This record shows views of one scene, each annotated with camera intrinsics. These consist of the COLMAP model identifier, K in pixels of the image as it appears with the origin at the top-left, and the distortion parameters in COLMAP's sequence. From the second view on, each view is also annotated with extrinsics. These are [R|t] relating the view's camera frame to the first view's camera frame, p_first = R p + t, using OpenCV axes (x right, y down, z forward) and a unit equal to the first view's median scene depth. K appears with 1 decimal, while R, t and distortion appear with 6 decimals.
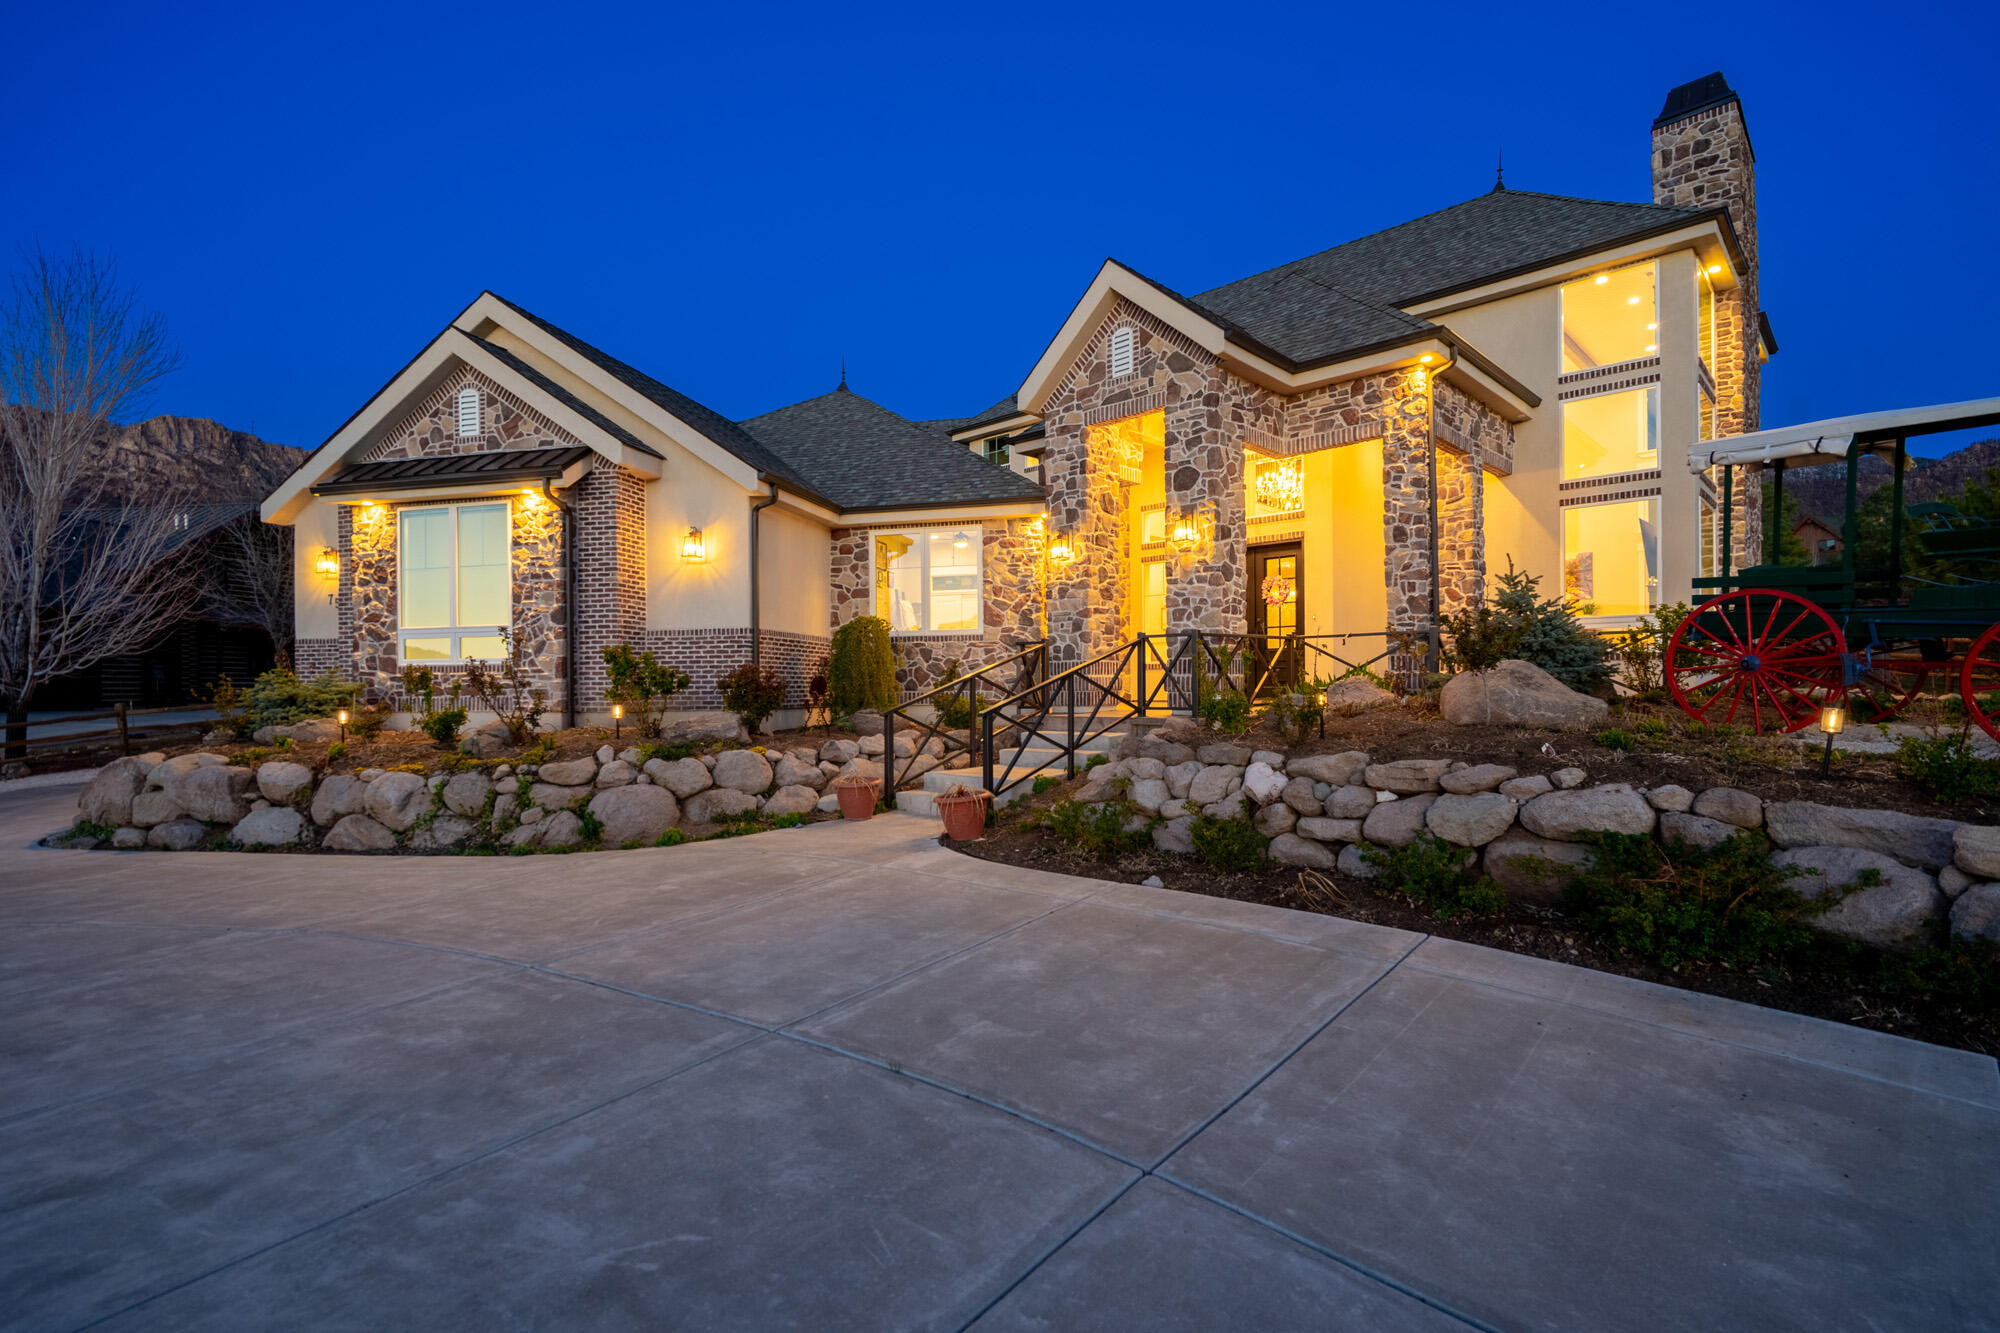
lens RADIAL K [[929.6, 0, 997.4], [0, 929.6, 698.4], [0, 0, 1]] dist [-0.000705, -0.000199]
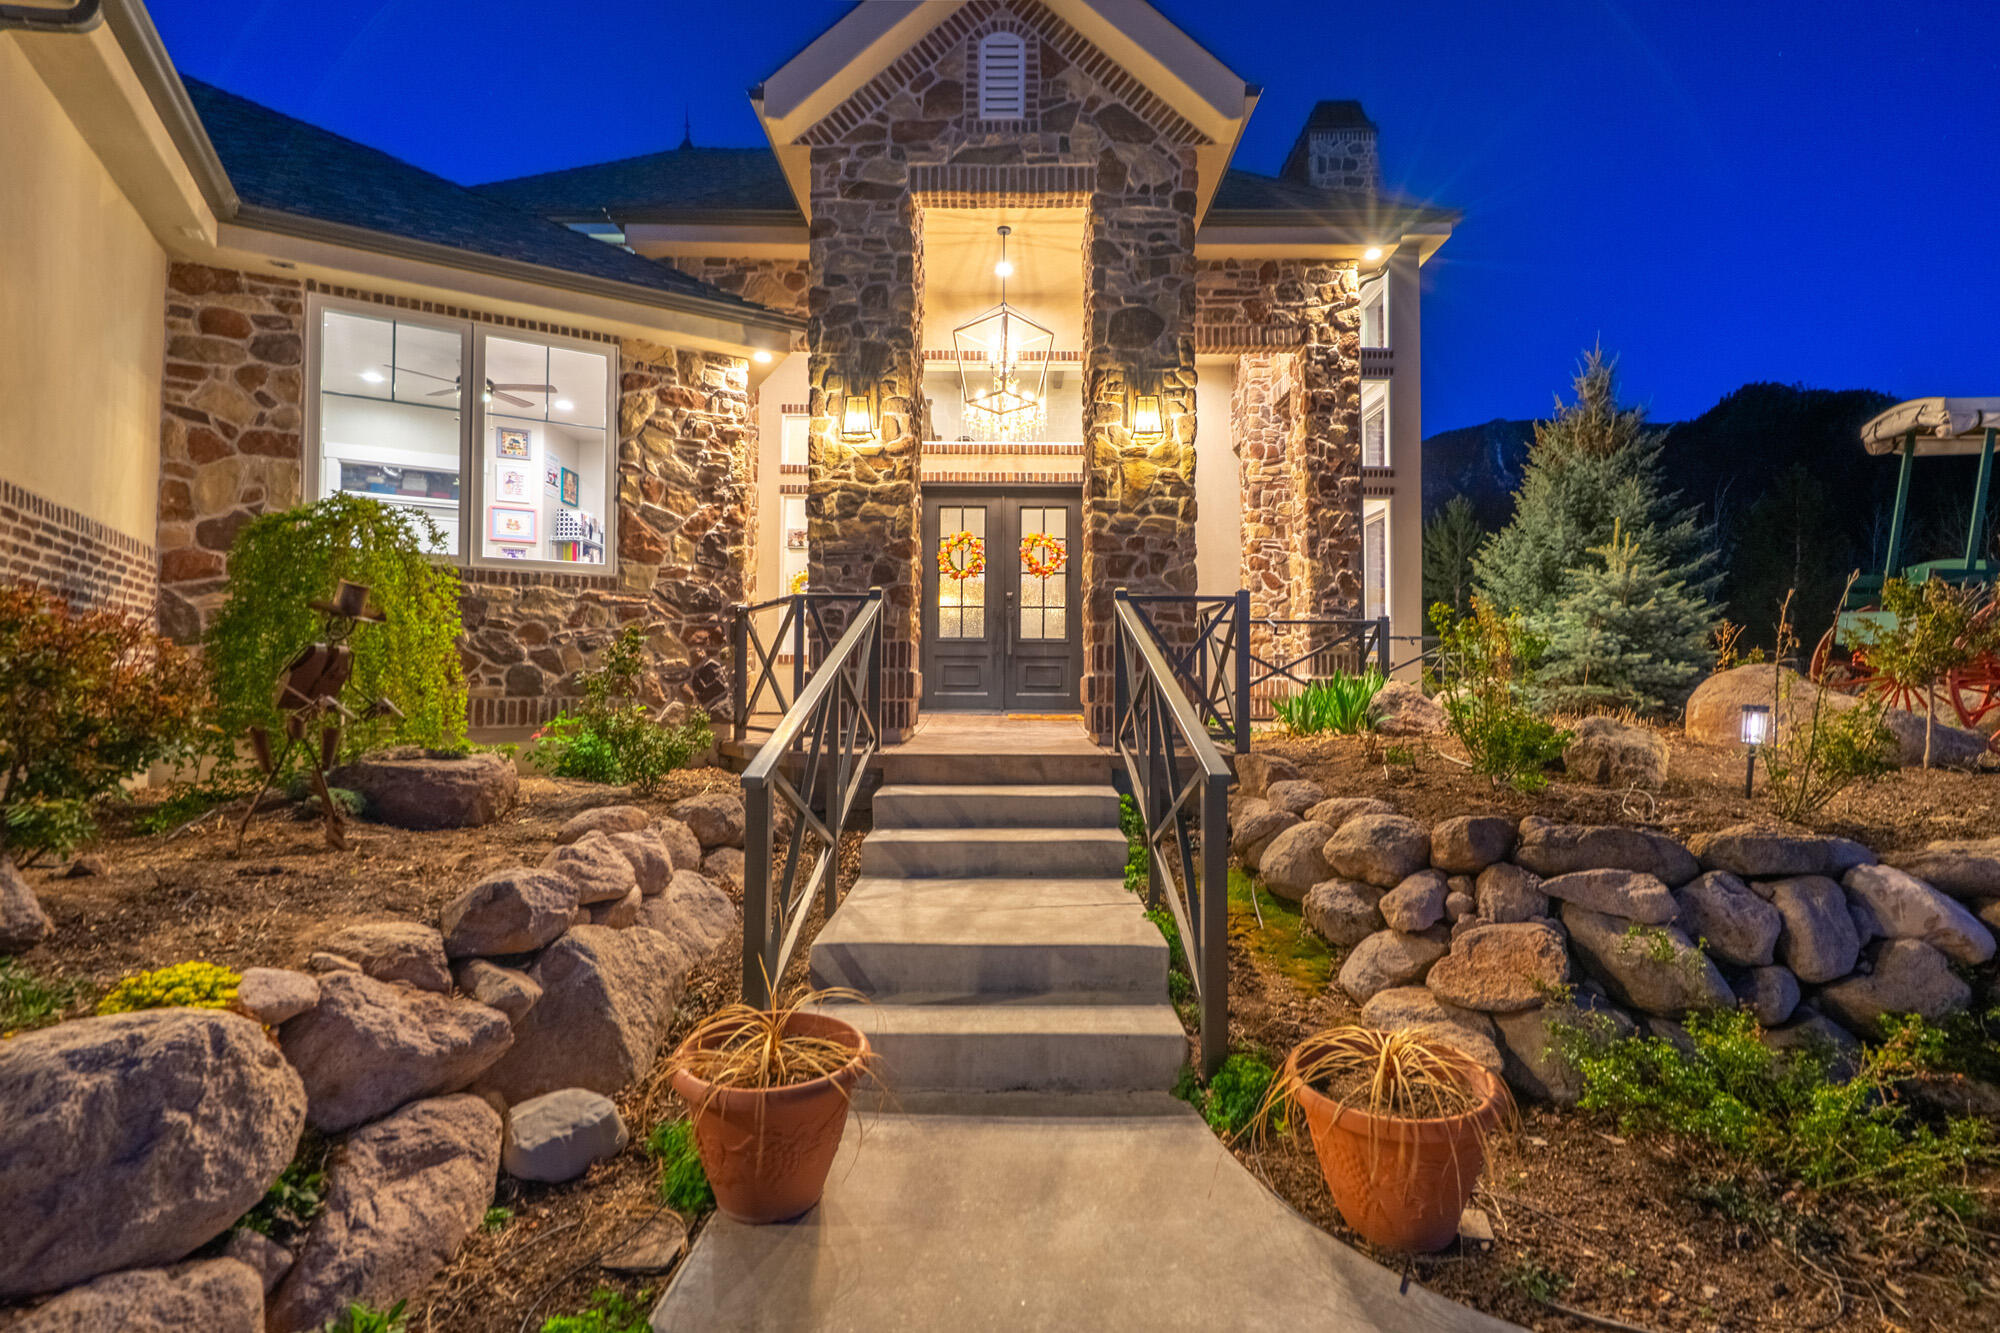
lens RADIAL K [[944.5, 0, 953.7], [0, 944.5, 671.6], [0, 0, 1]] dist [-0.001482, 0.000420]
pose [[0.727184, 0.023451, 0.686042, -0.254546], [-0.004048, 0.999545, -0.029876, -0.008886], [-0.686431, 0.018948, 0.726948, 0.625689]]
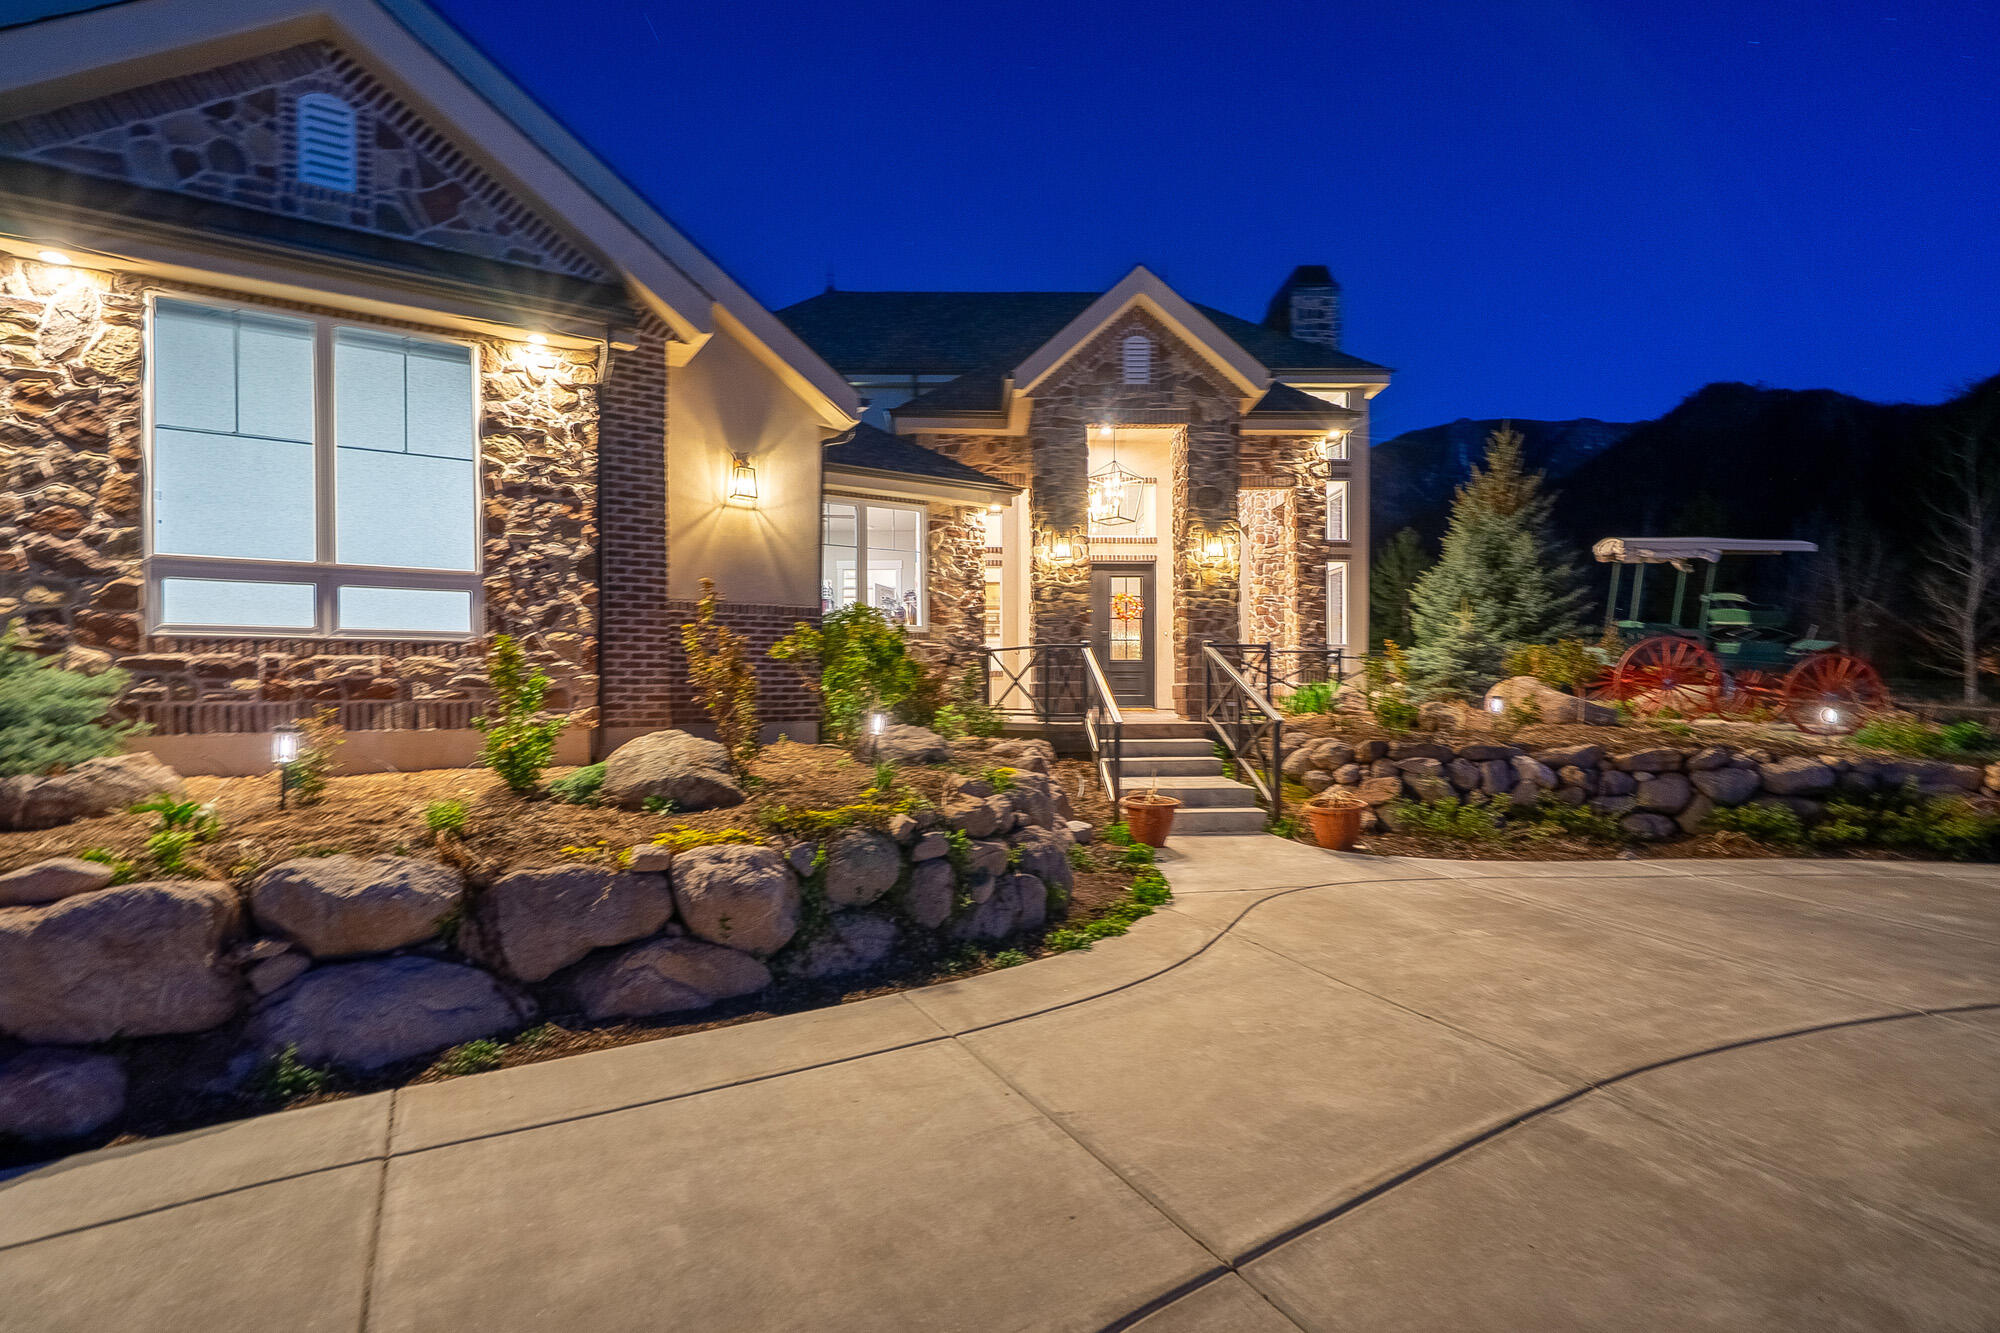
lens RADIAL K [[930.2, 0, 943.3], [0, 930.2, 711.7], [0, 0, 1]] dist [-0.001511, 0.000188]
pose [[0.713855, -0.007676, 0.700252, -0.717678], [0.003814, 0.999968, 0.007073, -0.001547], [-0.700284, -0.002378, 0.713861, 0.429635]]
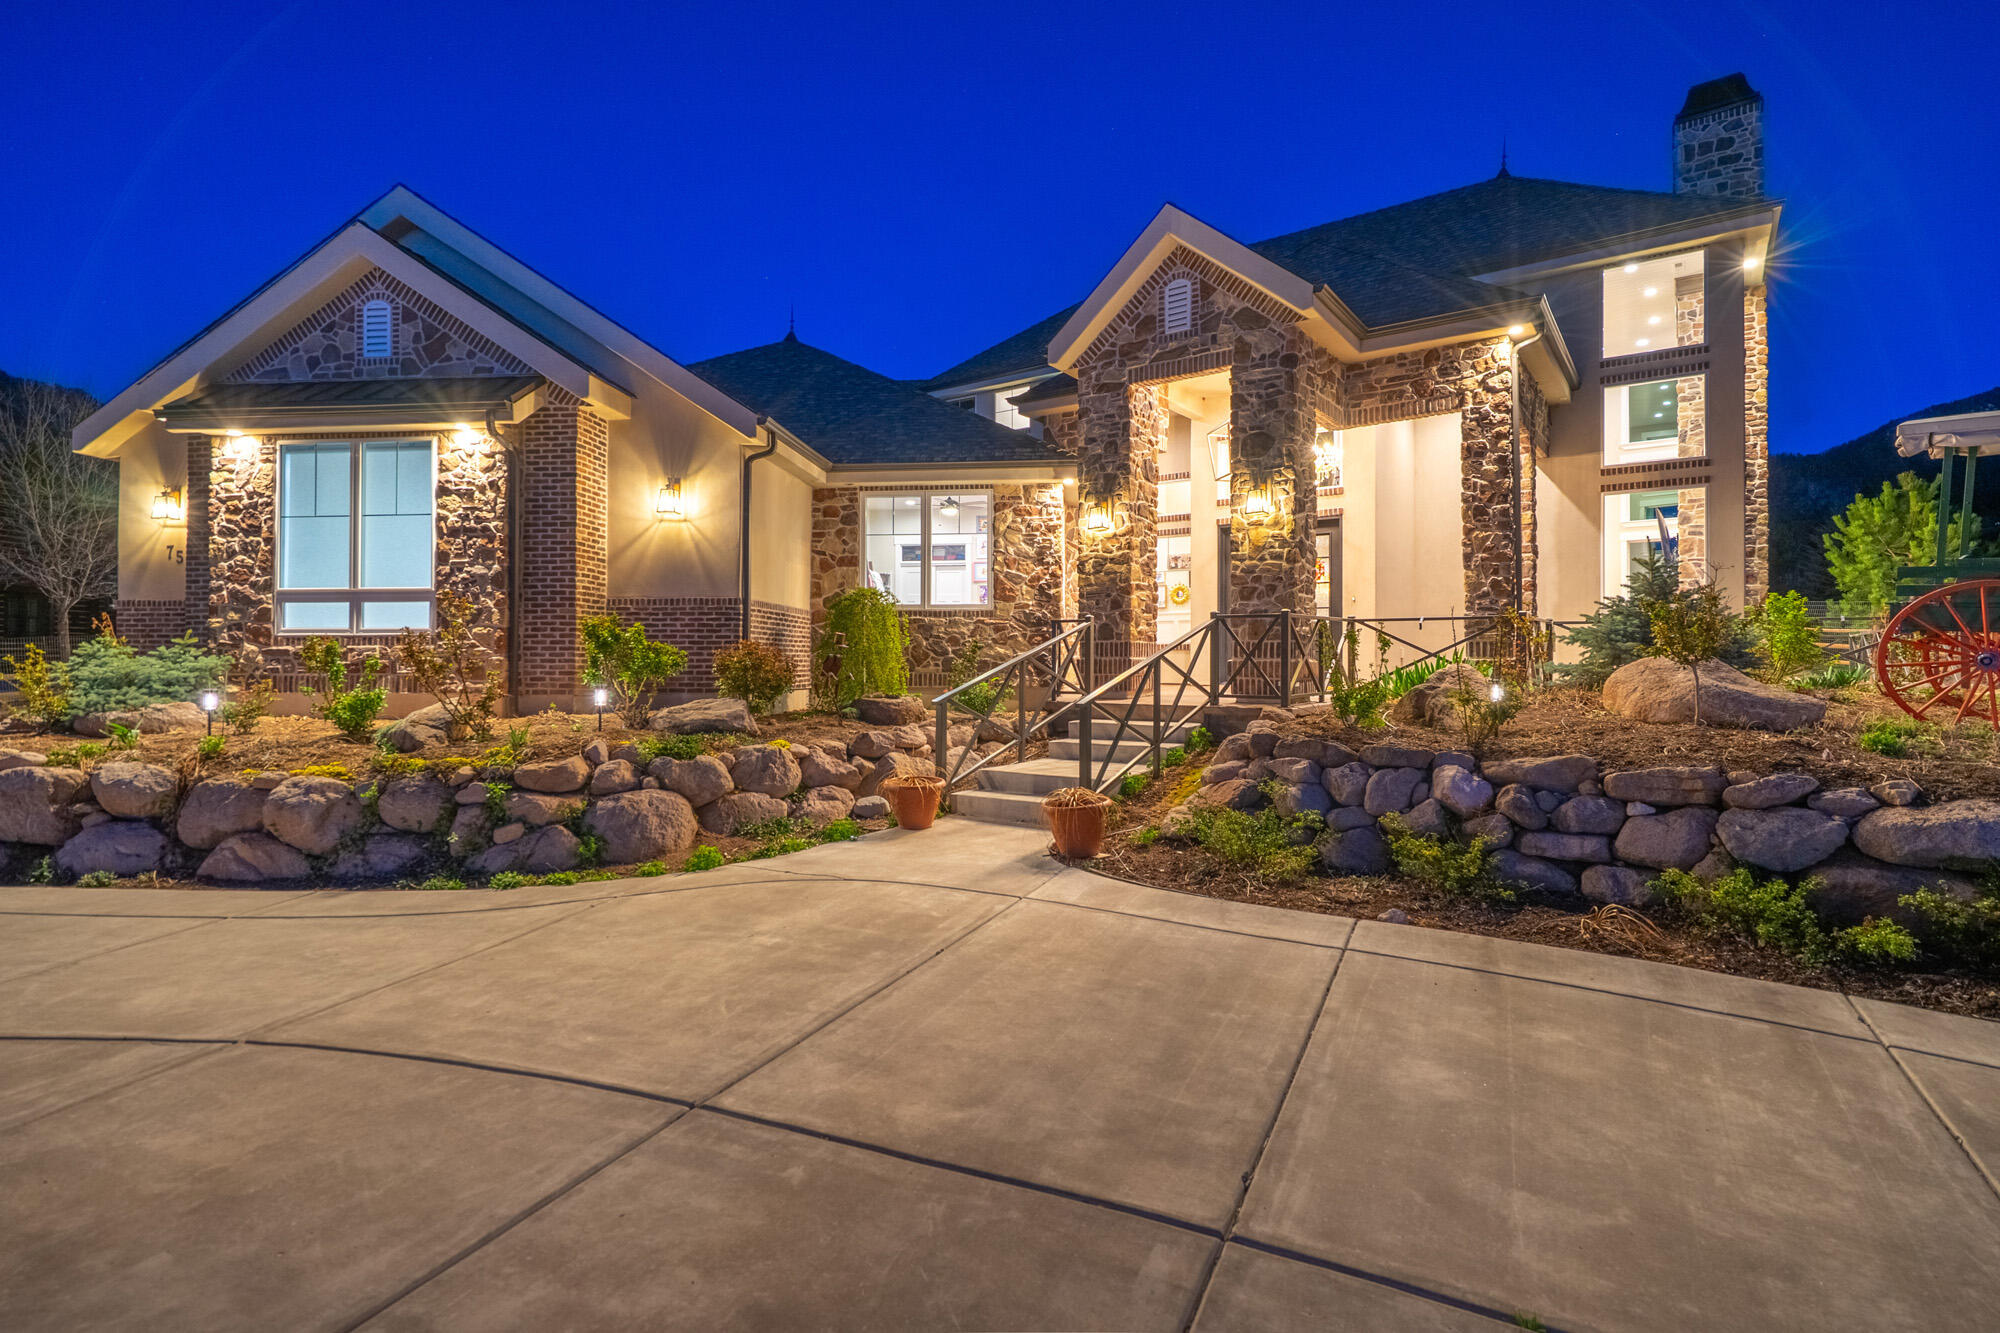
lens RADIAL K [[899.6, 0, 974.0], [0, 899.6, 661.1], [0, 0, 1]] dist [-0.001281, 0.000365]
pose [[0.987651, 0.009329, 0.156394, -0.198523], [-0.007661, 0.999907, -0.011259, -0.011234], [-0.156484, 0.009922, 0.987631, 0.160883]]
